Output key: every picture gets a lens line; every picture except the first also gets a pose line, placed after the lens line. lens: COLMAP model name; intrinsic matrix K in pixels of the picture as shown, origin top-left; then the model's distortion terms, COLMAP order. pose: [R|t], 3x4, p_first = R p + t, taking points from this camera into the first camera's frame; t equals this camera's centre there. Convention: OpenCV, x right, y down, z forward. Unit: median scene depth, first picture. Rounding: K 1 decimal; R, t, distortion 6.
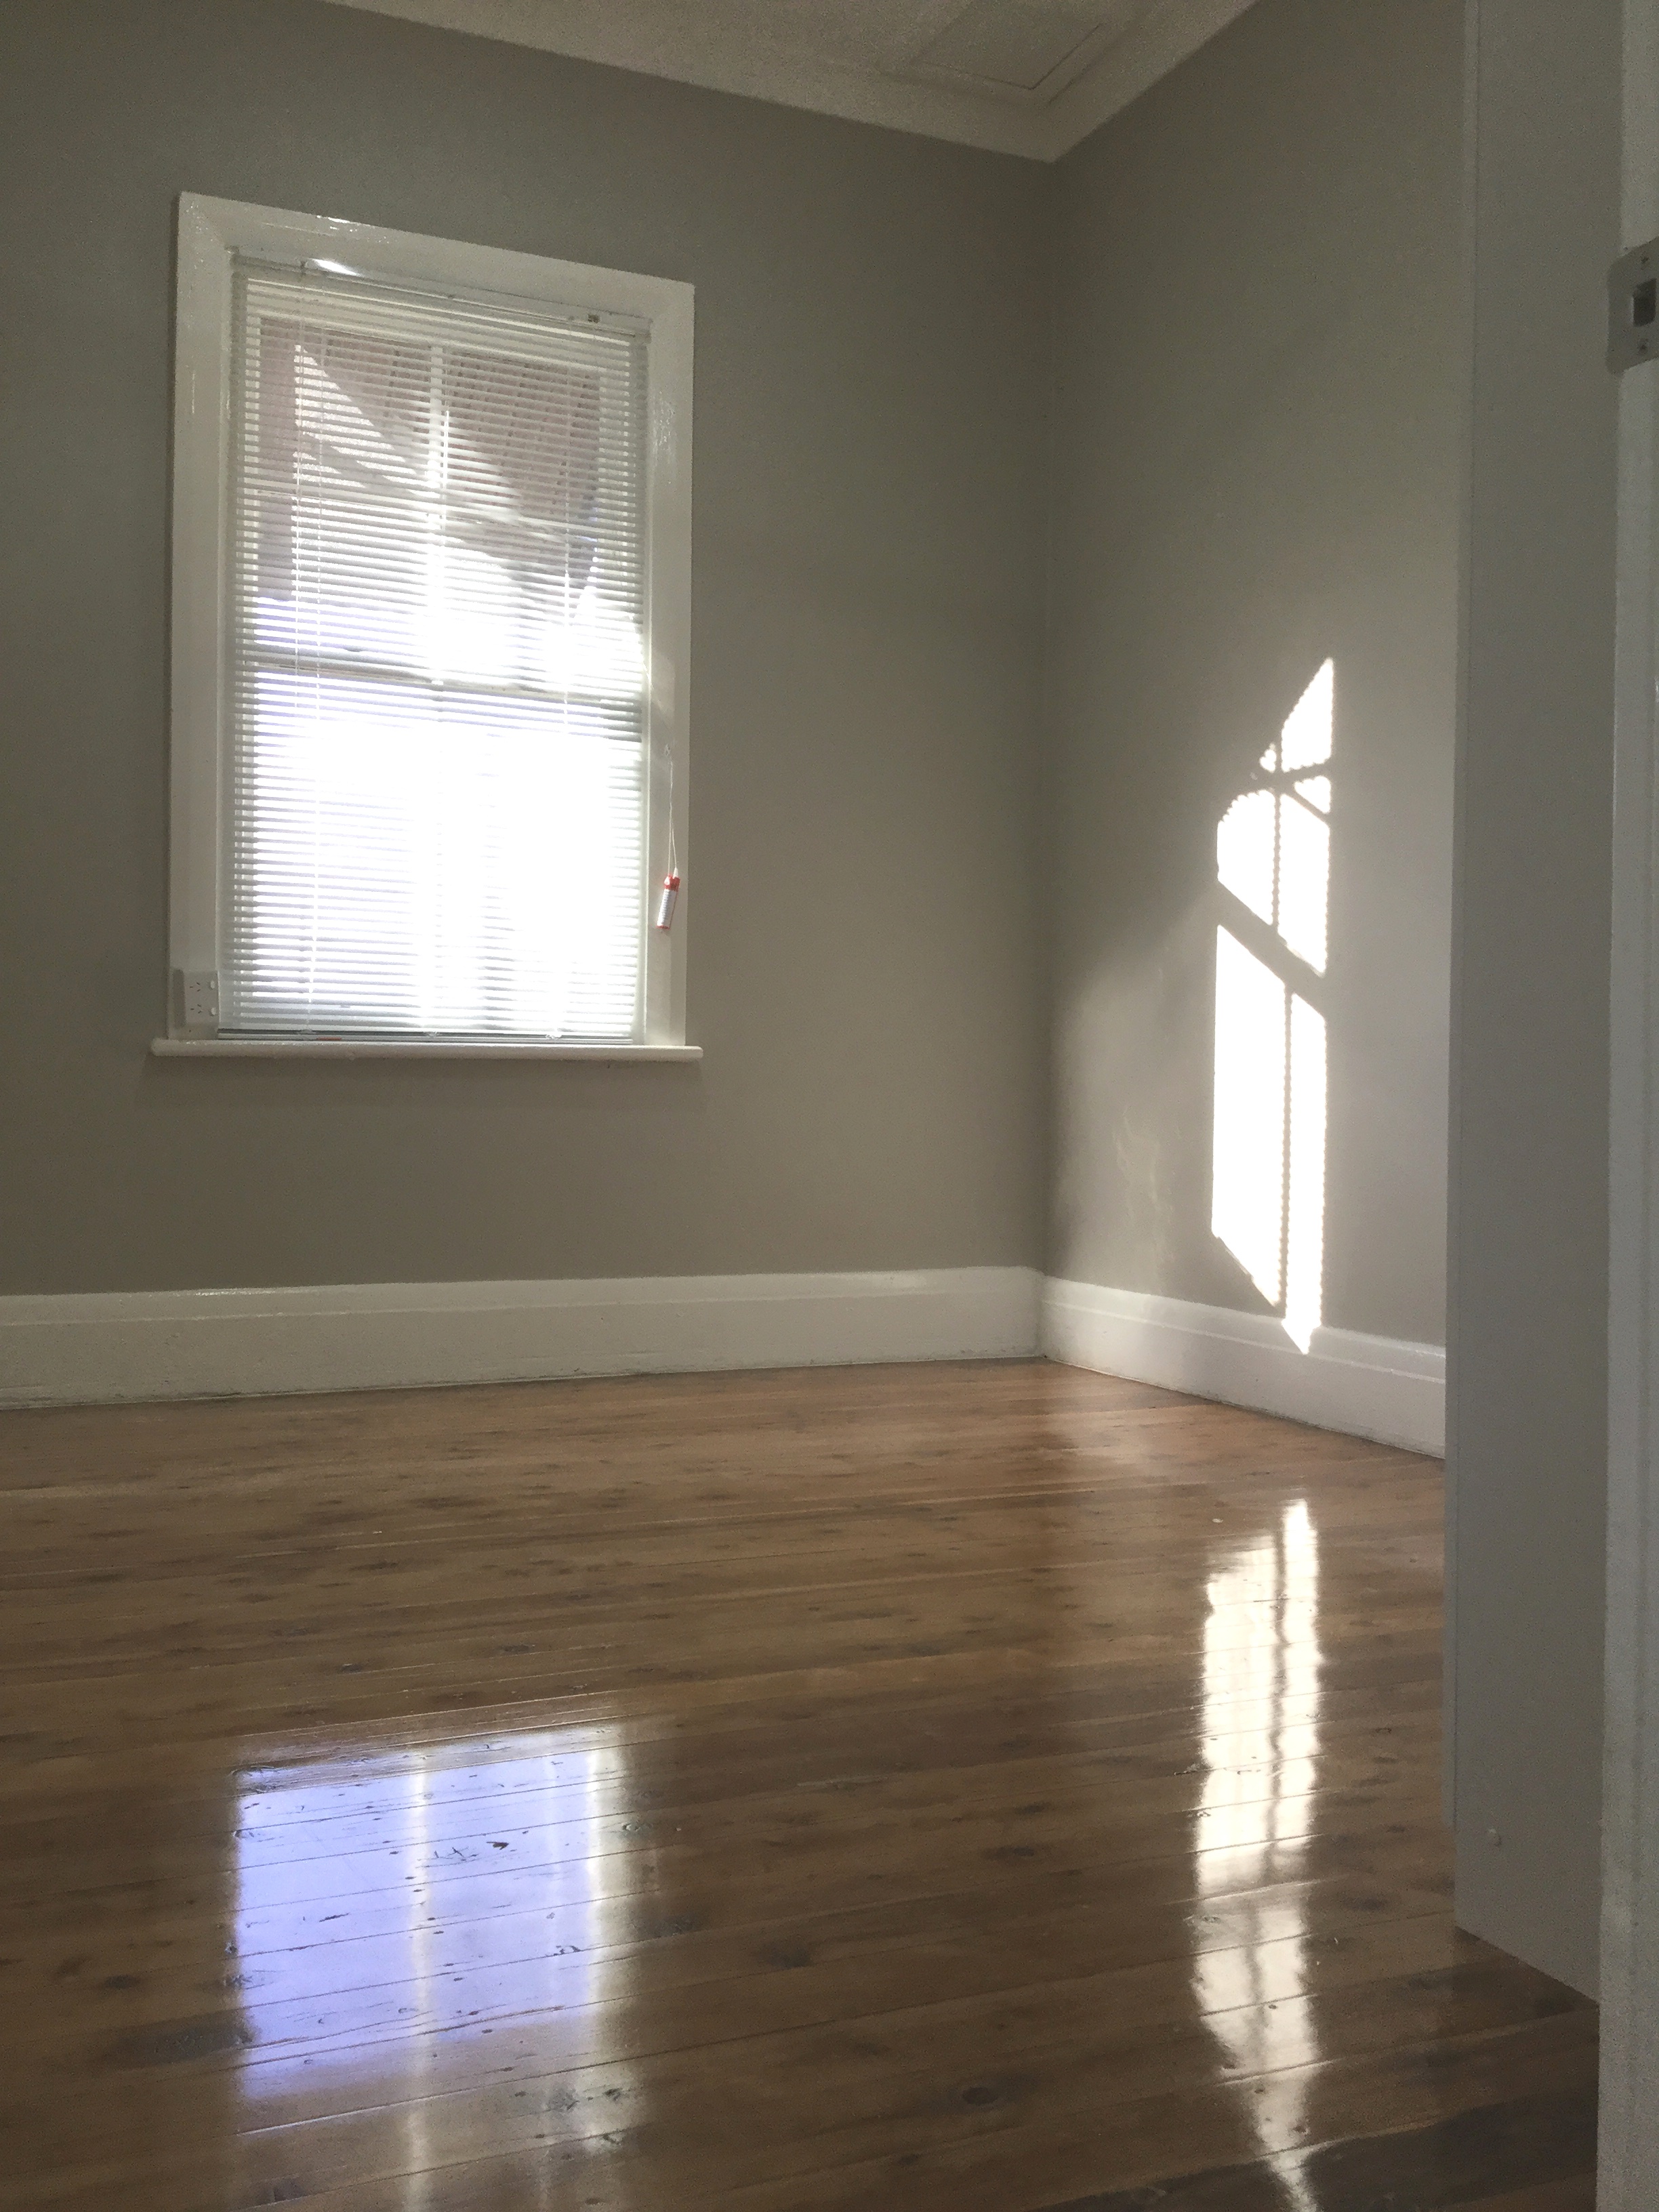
lens RADIAL K [[1983.7, 0, 829.5], [0, 1983.7, 1106.0], [0, 0, 1]] dist [0.112509, -0.198250]
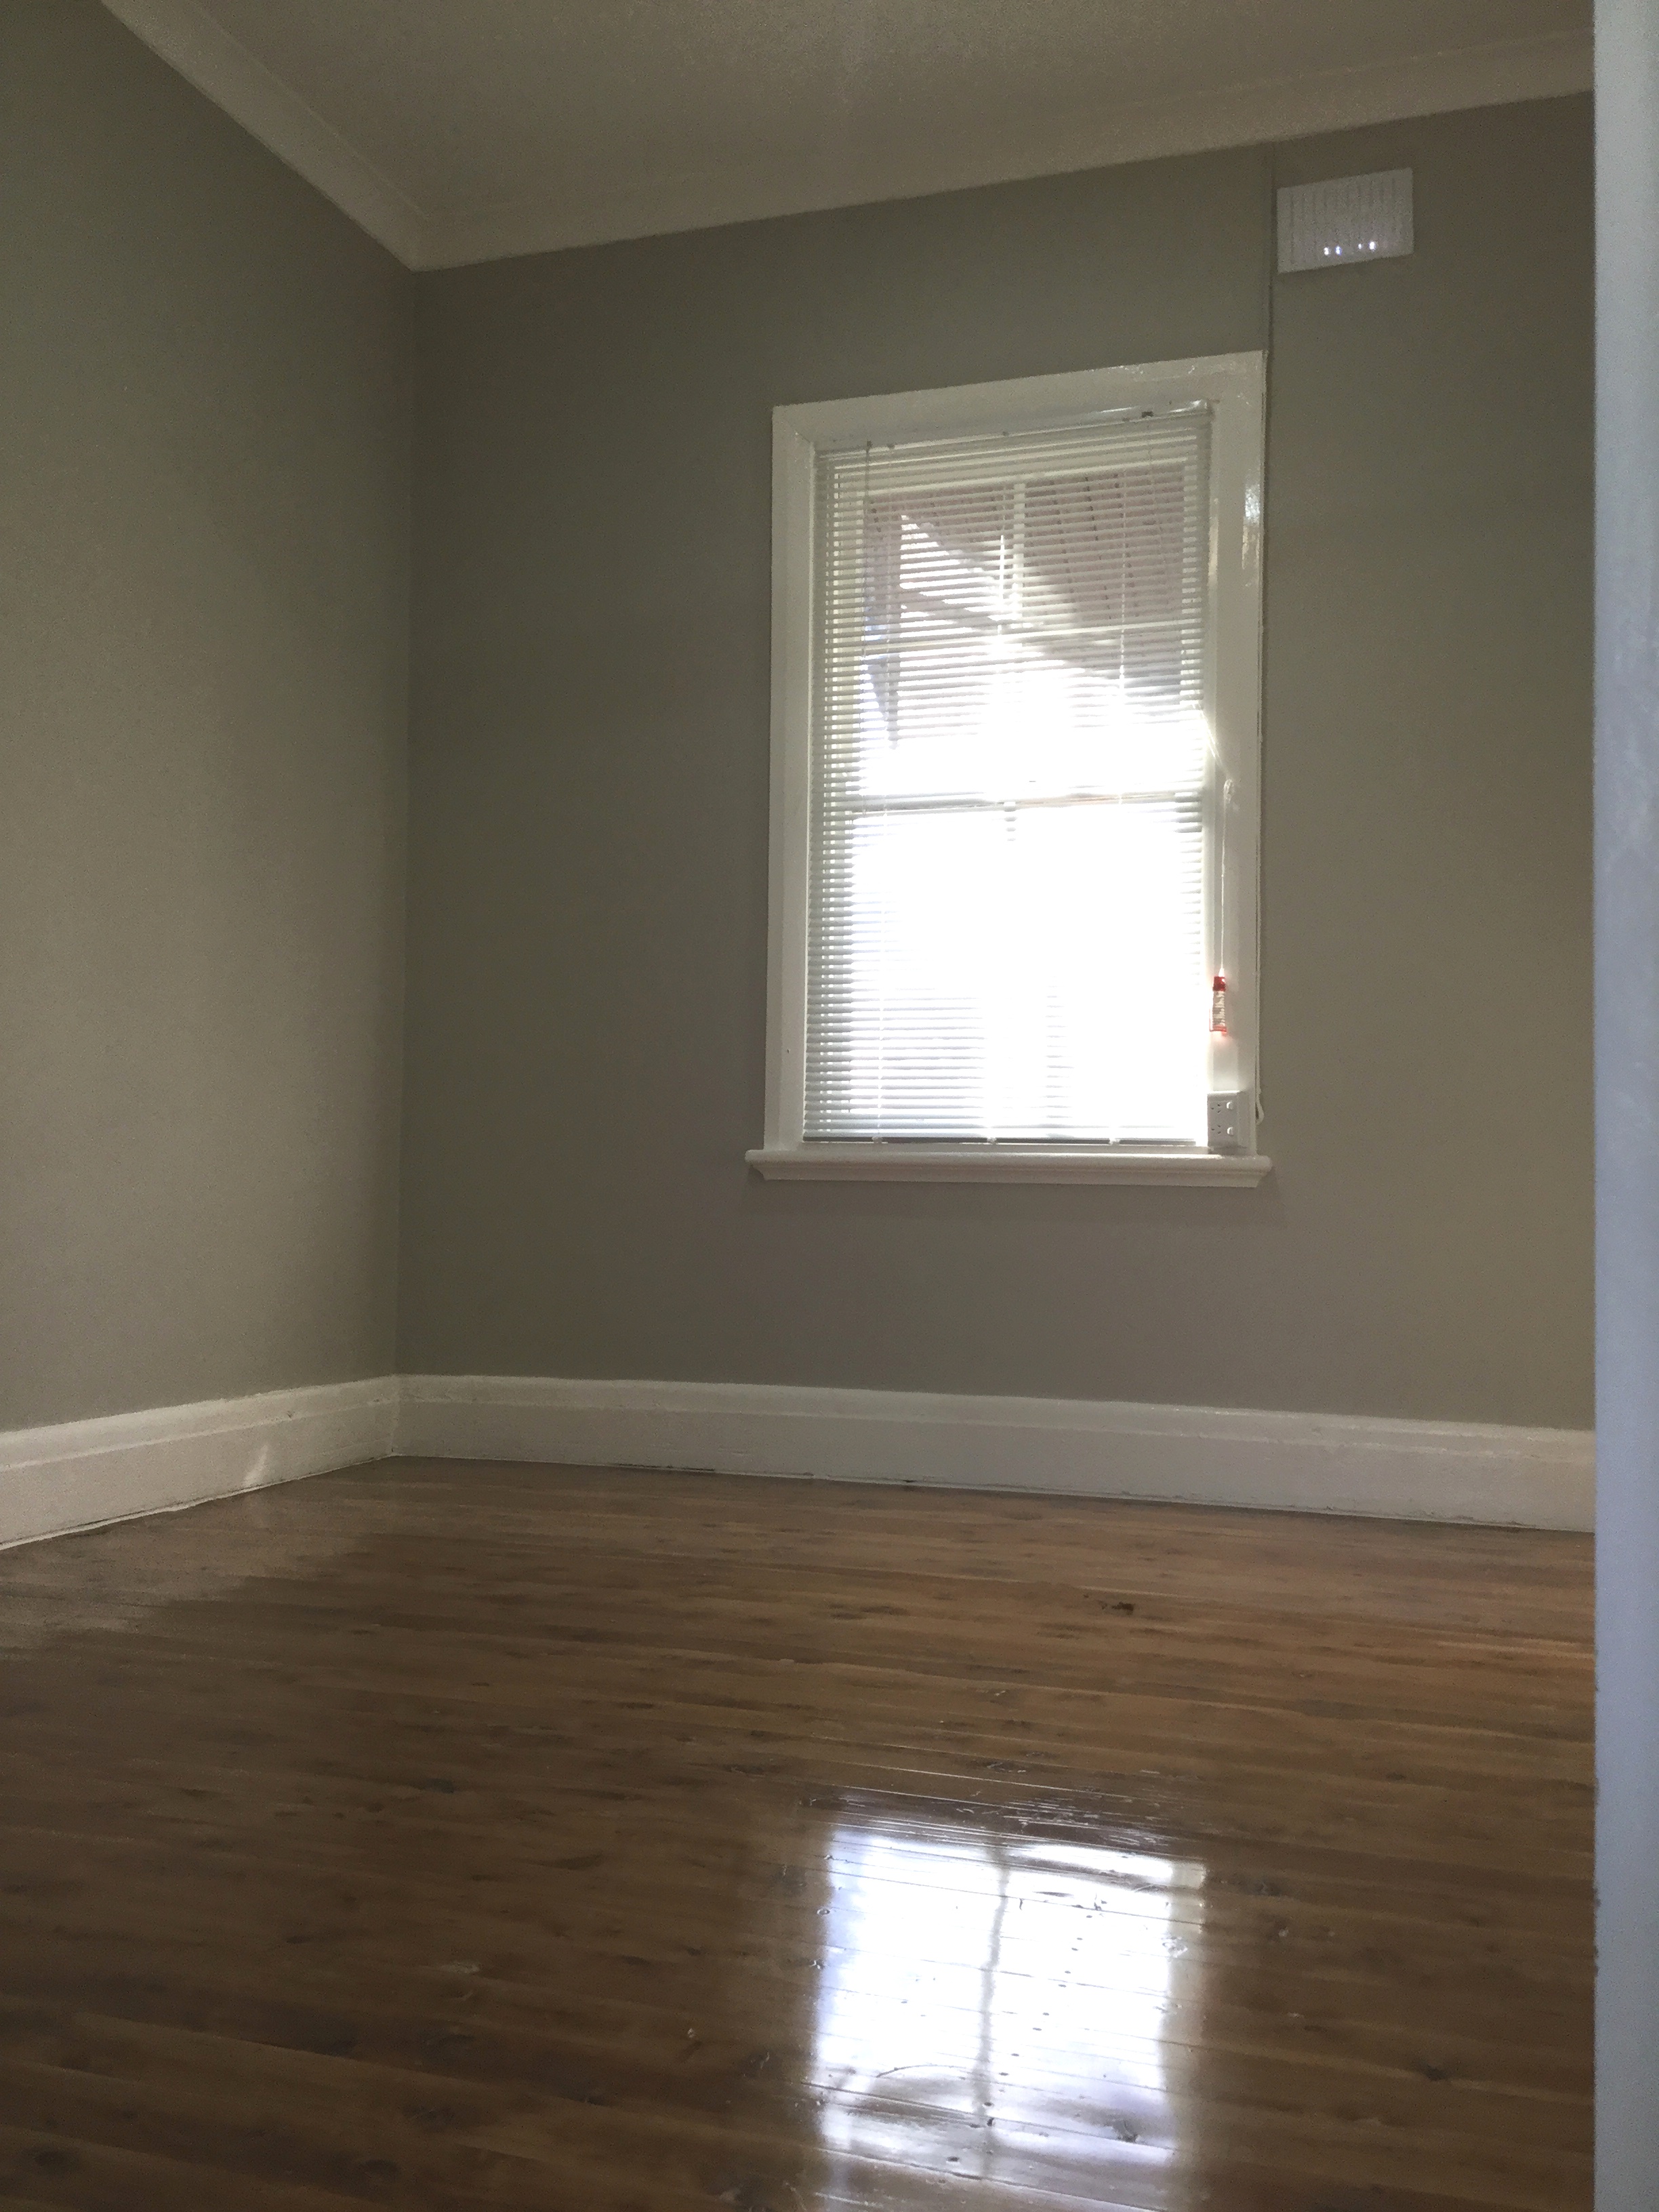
lens RADIAL K [[1983.7, 0, 829.5], [0, 1983.7, 1106.0], [0, 0, 1]] dist [0.112509, -0.198250]
pose [[0.784442, -0.042606, -0.618737, 0.361298], [0.006096, 0.998119, -0.061002, 0.008026], [0.620172, 0.044081, 0.783226, 0.139719]]
